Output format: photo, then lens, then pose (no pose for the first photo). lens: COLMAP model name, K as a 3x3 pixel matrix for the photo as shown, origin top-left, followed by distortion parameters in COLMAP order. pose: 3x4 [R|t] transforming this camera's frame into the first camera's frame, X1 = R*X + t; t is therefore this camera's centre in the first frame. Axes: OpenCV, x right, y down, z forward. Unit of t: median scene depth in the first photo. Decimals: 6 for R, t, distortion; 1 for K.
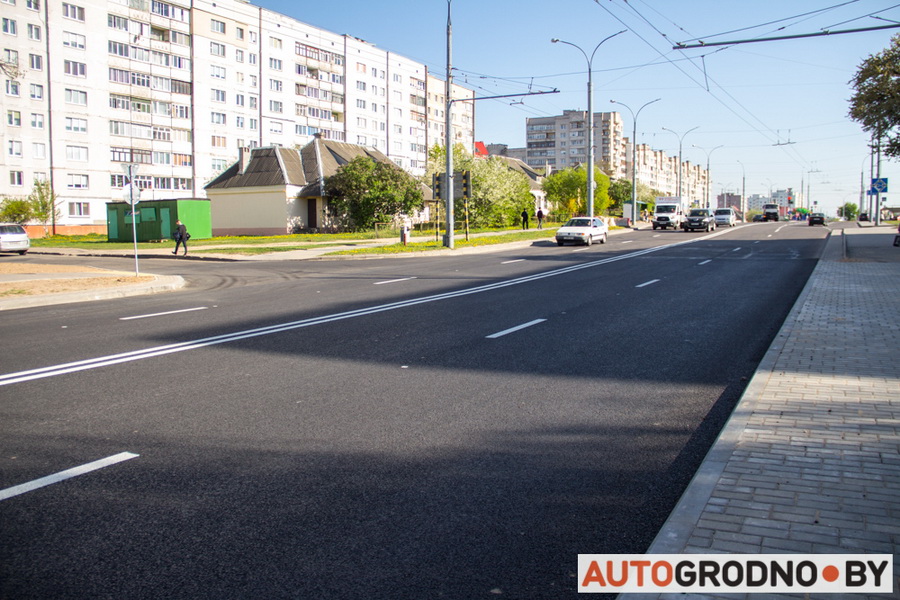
lens RADIAL K [[761.9, 0, 454.7], [0, 761.9, 289.8], [0, 0, 1]] dist [-0.165646, 0.138108]
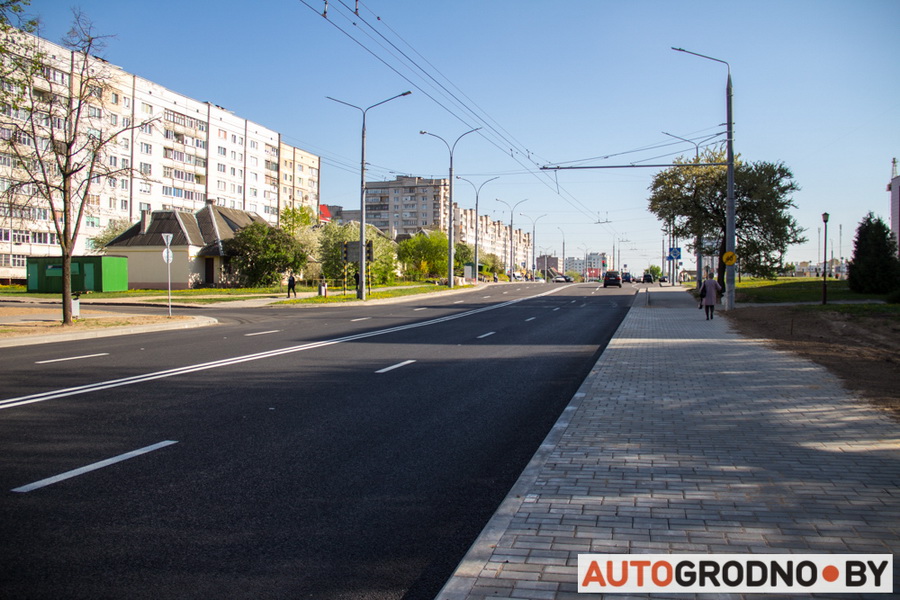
lens RADIAL K [[761.9, 0, 454.7], [0, 761.9, 289.8], [0, 0, 1]] dist [-0.165646, 0.138108]
pose [[0.973022, 0.011189, 0.230442, -0.063275], [0.006762, 0.997011, -0.076962, 0.011919], [-0.230615, 0.076444, 0.970038, -0.124246]]
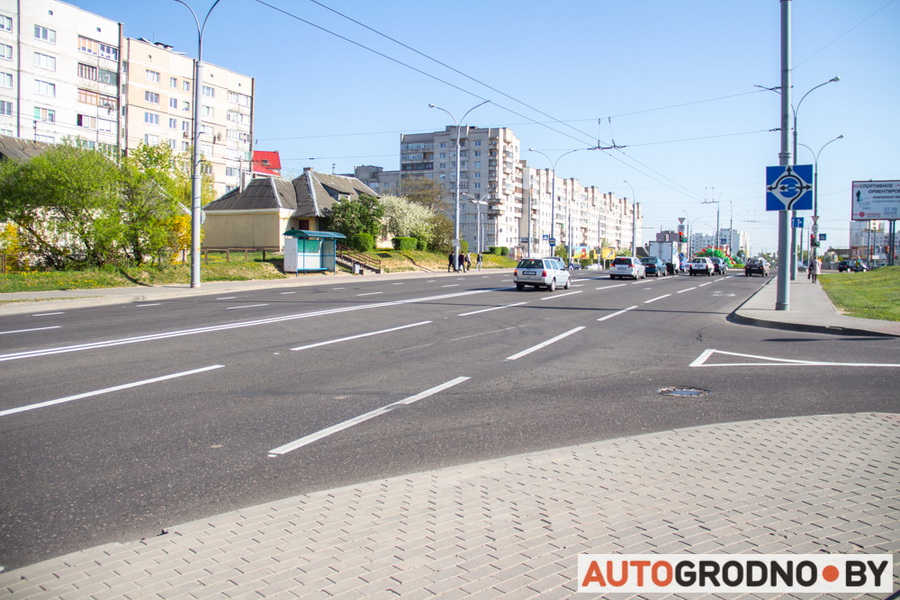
lens RADIAL K [[761.9, 0, 454.7], [0, 761.9, 289.8], [0, 0, 1]] dist [-0.165646, 0.138108]
pose [[0.998246, 0.016065, 0.056976, 0.352613], [-0.013457, 0.998857, -0.045868, -0.066705], [-0.057648, 0.045021, 0.997321, 0.577574]]
